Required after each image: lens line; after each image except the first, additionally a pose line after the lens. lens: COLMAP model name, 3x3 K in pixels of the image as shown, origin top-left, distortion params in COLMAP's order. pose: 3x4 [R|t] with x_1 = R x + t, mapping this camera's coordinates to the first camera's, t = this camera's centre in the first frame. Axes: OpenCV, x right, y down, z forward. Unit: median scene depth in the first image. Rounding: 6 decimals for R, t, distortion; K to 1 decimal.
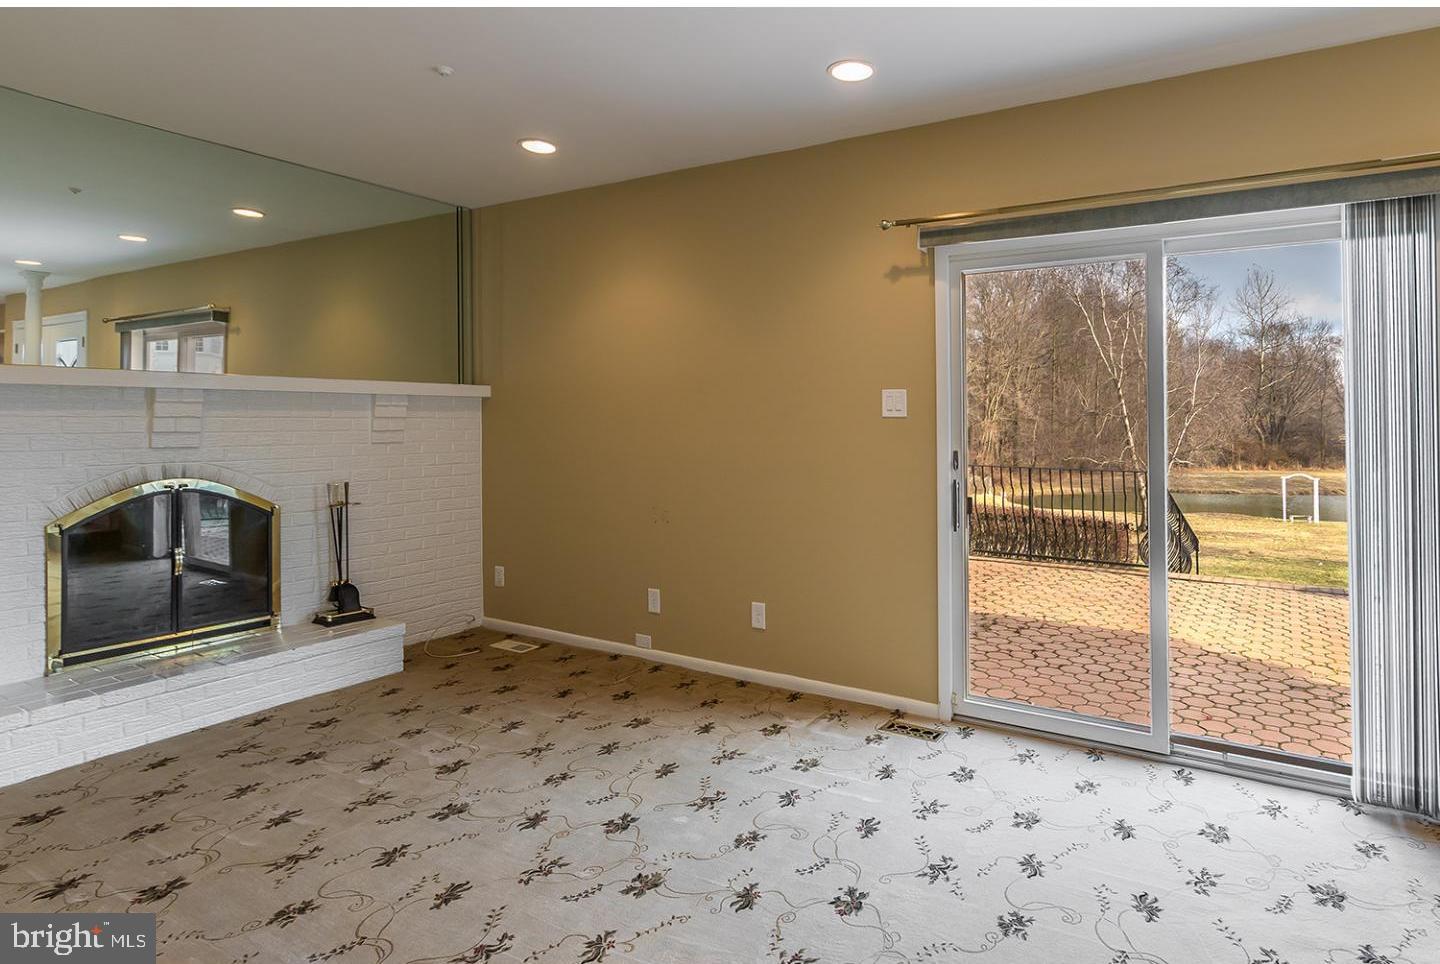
lens RADIAL K [[826.1, 0, 721.0], [0, 826.1, 413.5], [0, 0, 1]] dist [-0.002927, 0.000346]
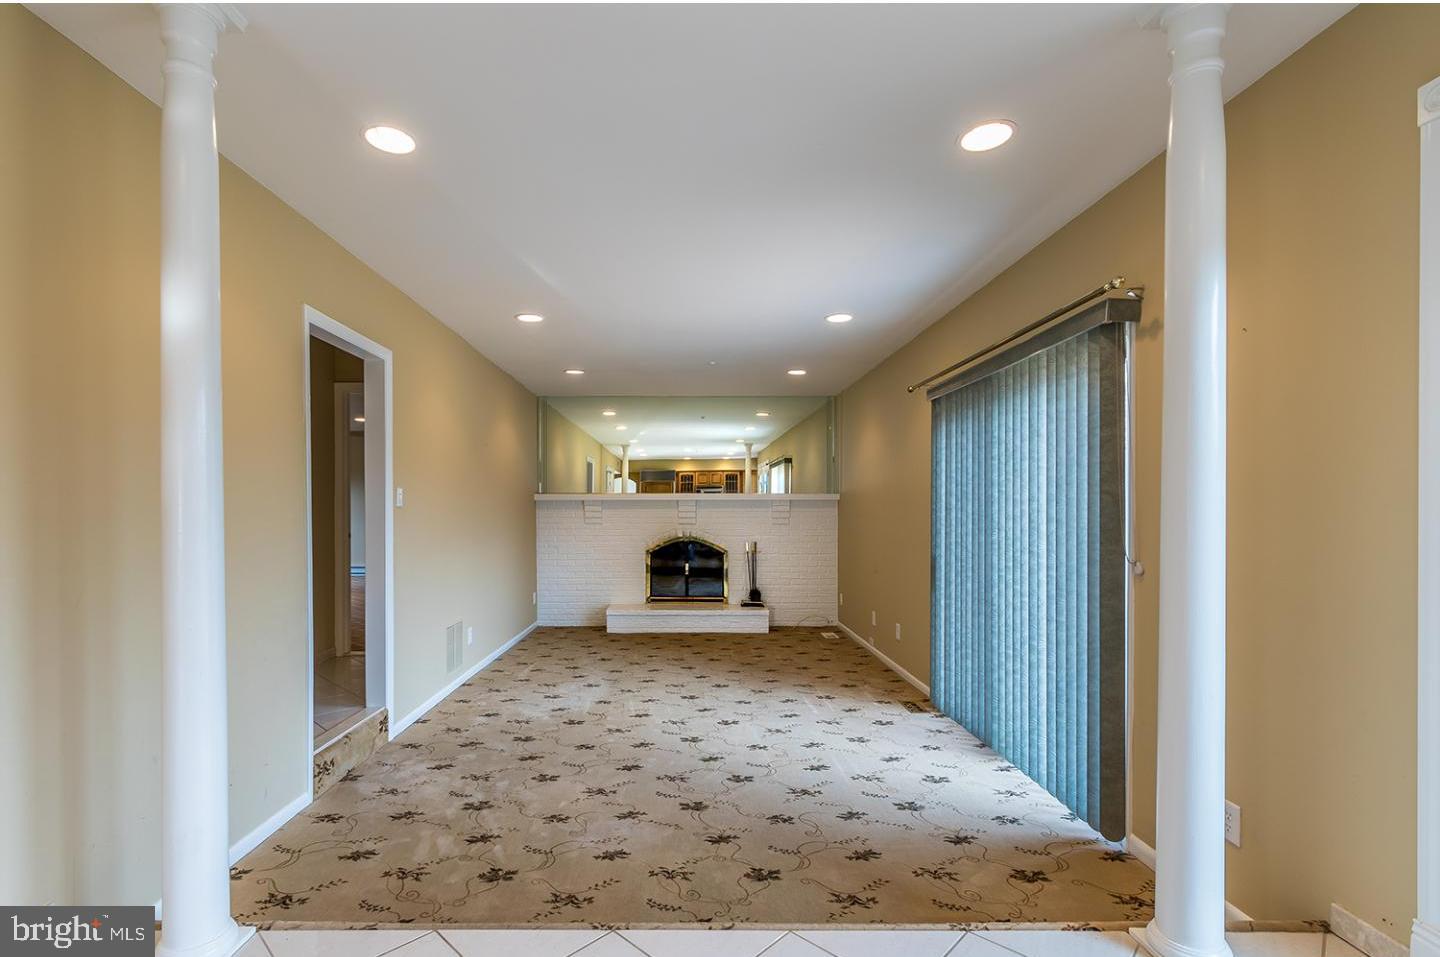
lens RADIAL K [[661.5, 0, 718.3], [0, 661.5, 517.2], [0, 0, 1]] dist [0.000222, 0.000026]
pose [[0.538427, 0.004322, -0.842661, 1.029545], [0.007421, 0.999924, 0.009871, 0.002169], [0.842639, -0.011568, 0.538354, -0.002929]]
